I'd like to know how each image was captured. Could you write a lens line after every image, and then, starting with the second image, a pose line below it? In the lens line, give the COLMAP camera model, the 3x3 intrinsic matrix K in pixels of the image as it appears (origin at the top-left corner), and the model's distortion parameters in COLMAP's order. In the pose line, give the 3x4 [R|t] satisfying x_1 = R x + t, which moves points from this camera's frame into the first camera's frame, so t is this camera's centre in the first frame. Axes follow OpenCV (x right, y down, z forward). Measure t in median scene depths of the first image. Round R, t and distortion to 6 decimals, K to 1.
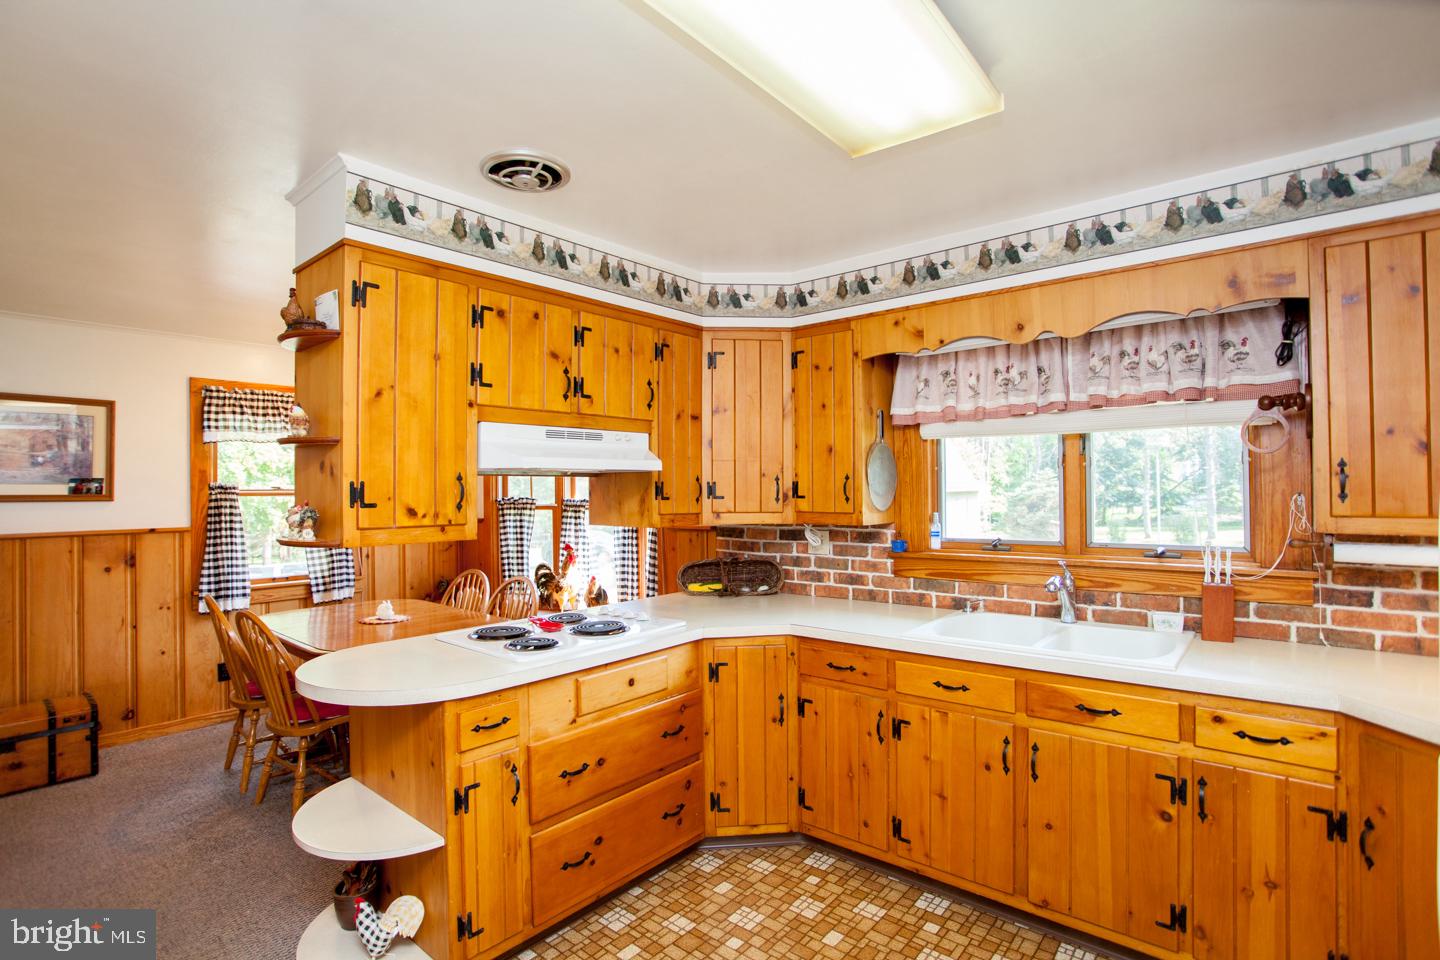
lens RADIAL K [[701.2, 0, 693.7], [0, 701.2, 472.3], [0, 0, 1]] dist [-0.064445, 0.017693]
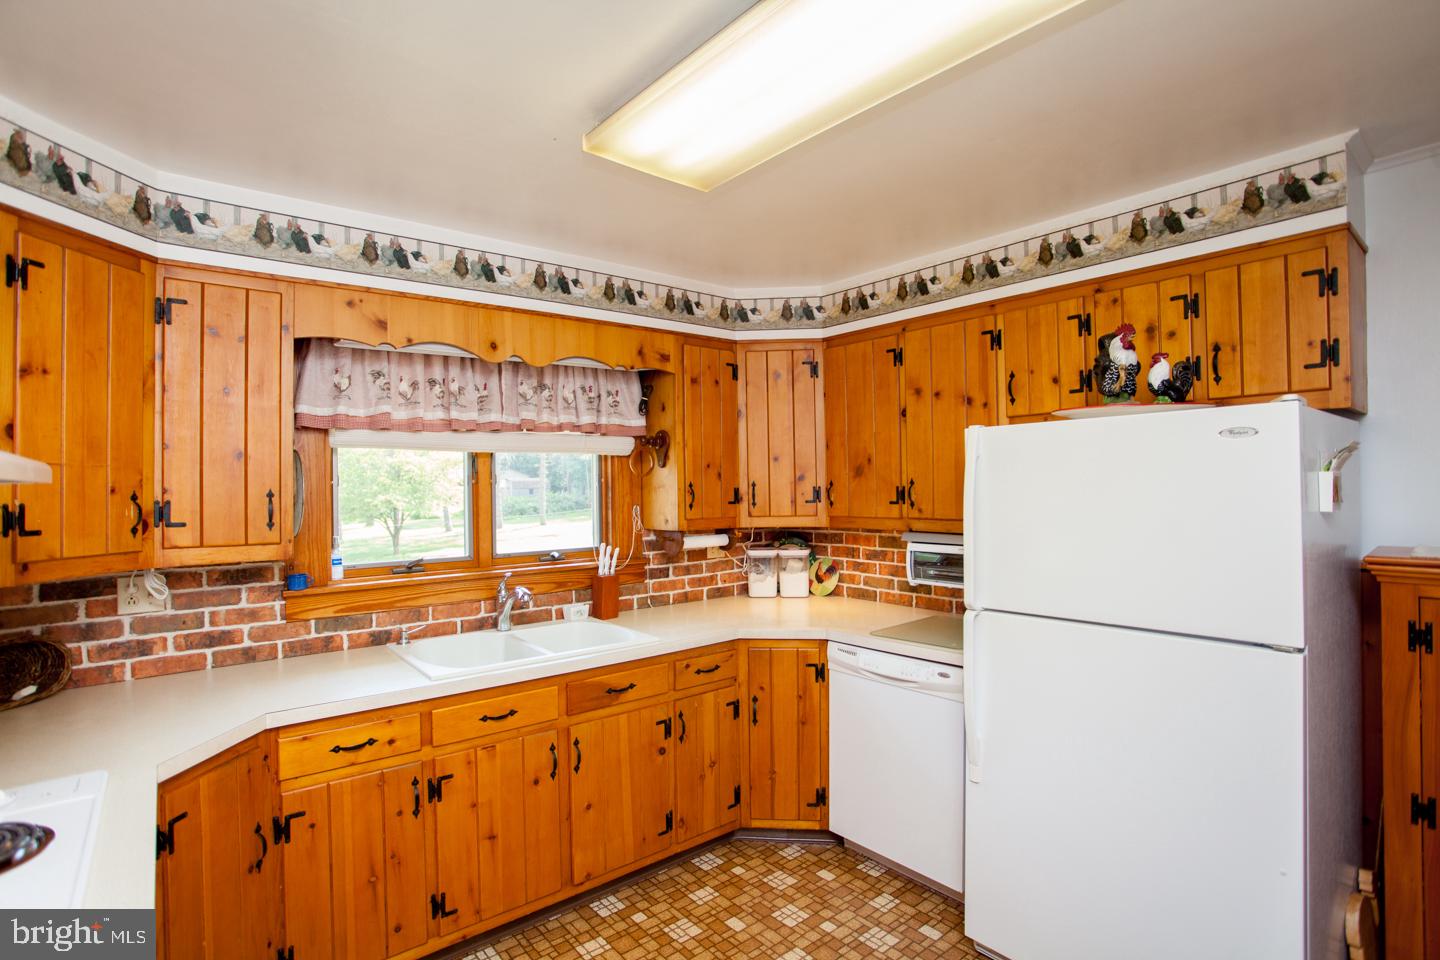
lens RADIAL K [[701.2, 0, 724.8], [0, 701.2, 476.1], [0, 0, 1]] dist [-0.064445, 0.017693]
pose [[0.163493, 0.021533, 0.986309, -0.437633], [-0.006595, 0.999763, -0.020734, 0.000022], [-0.986522, -0.003115, 0.163597, 0.458938]]
